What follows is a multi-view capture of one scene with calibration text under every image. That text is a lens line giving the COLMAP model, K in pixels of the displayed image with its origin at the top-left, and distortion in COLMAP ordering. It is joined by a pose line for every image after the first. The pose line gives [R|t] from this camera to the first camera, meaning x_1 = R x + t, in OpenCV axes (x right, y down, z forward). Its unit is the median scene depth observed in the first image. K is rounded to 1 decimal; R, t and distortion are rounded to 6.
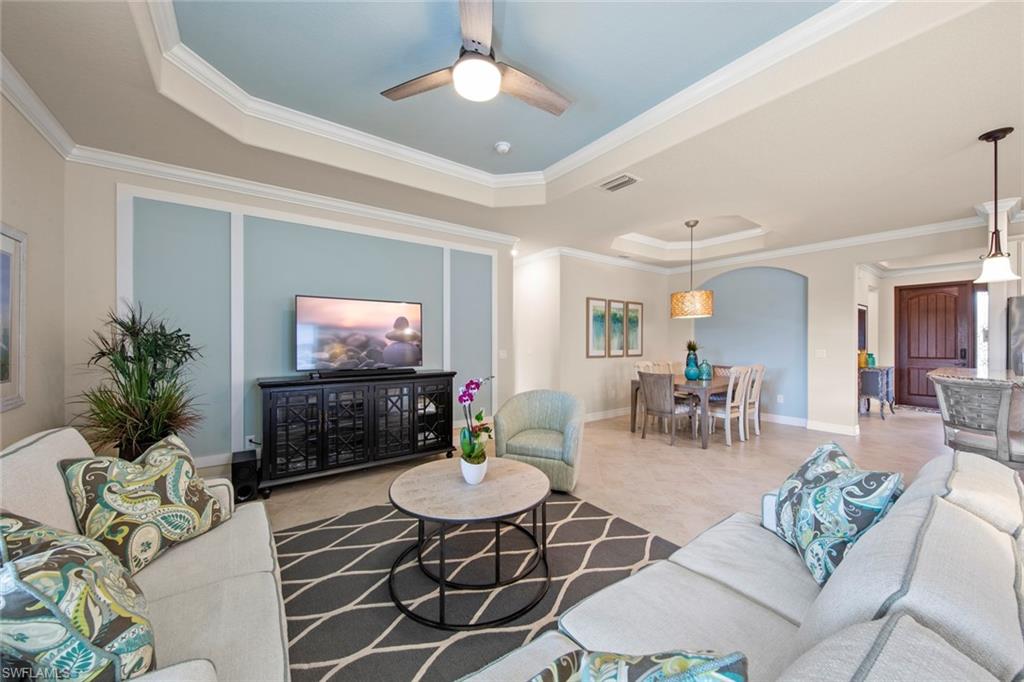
lens RADIAL K [[359.4, 0, 516.0], [0, 359.4, 343.4], [0, 0, 1]] dist [-0.000558, -0.001129]
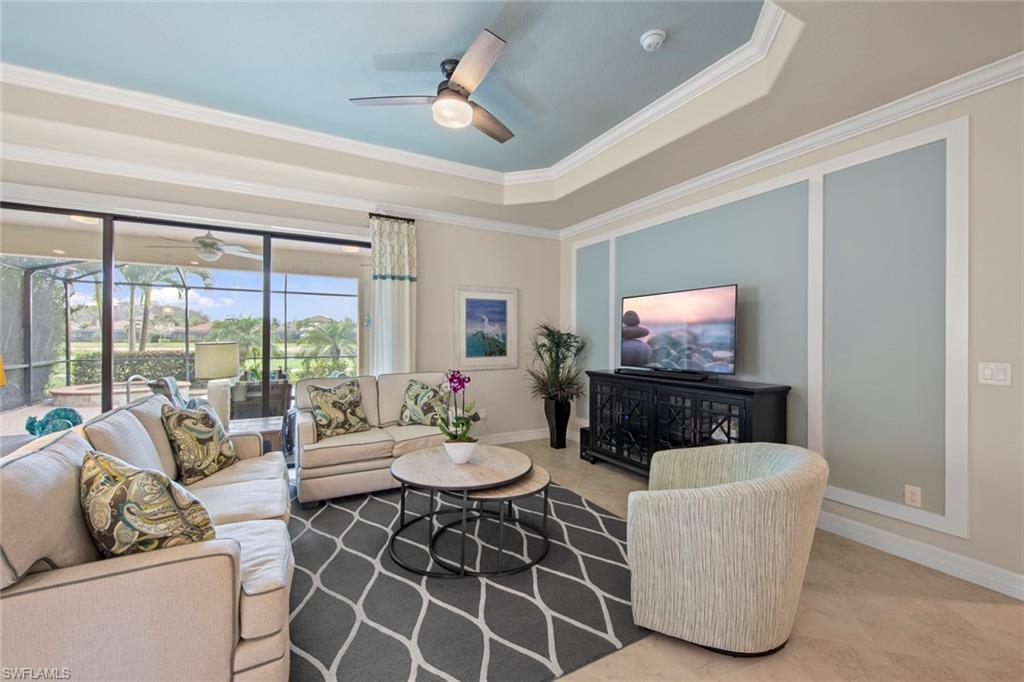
lens RADIAL K [[416.4, 0, 509.7], [0, 416.4, 340.9], [0, 0, 1]] dist [0.008795, -0.003842]
pose [[-0.130960, 0.003958, -0.991380, 0.501150], [-0.008125, 0.999954, 0.005066, -0.002950], [0.991354, 0.008718, -0.130922, 0.568536]]
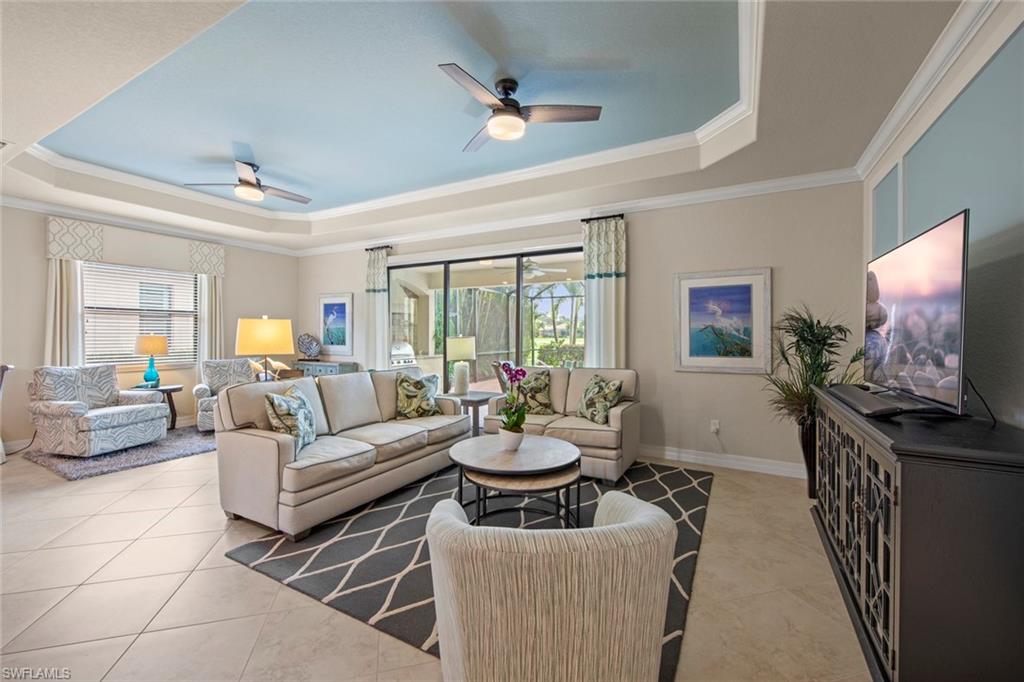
lens RADIAL K [[416.4, 0, 515.8], [0, 416.4, 336.0], [0, 0, 1]] dist [0.008795, -0.003842]
pose [[-0.906116, -0.001339, -0.423028, 0.200565], [-0.004916, 0.999961, 0.007365, -0.003741], [0.423001, 0.008753, -0.906087, 0.980097]]
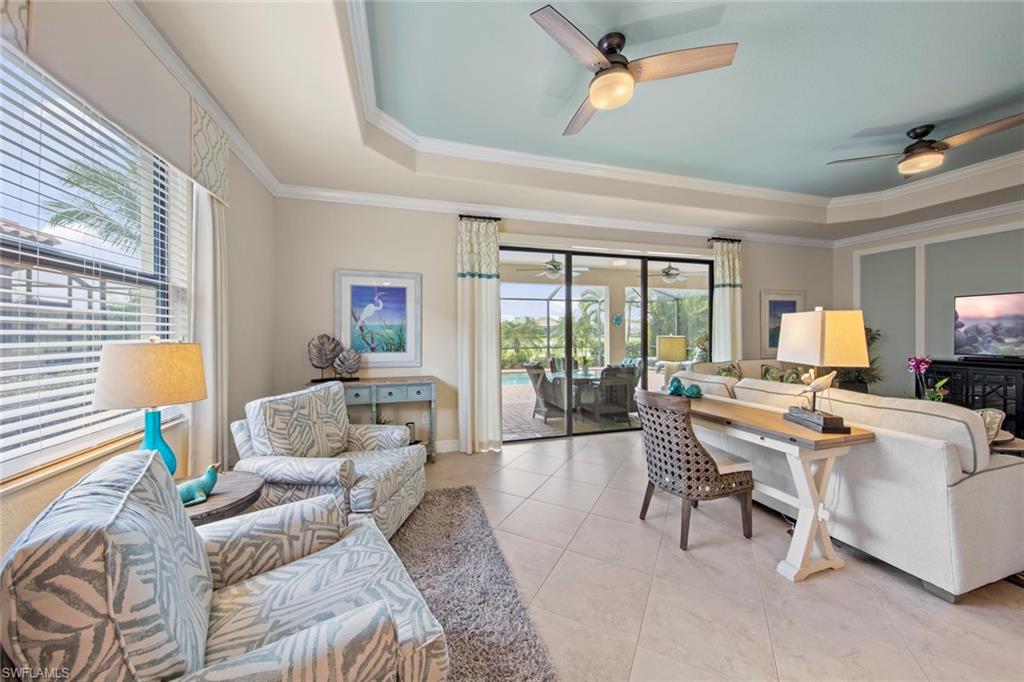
lens RADIAL K [[359.4, 0, 516.2], [0, 359.4, 332.5], [0, 0, 1]] dist [-0.000558, -0.001129]
pose [[-0.332554, -0.002015, -0.943082, 0.802611], [0.000751, 0.999997, -0.002402, 0.000284], [0.943084, -0.001507, -0.332551, -0.049625]]
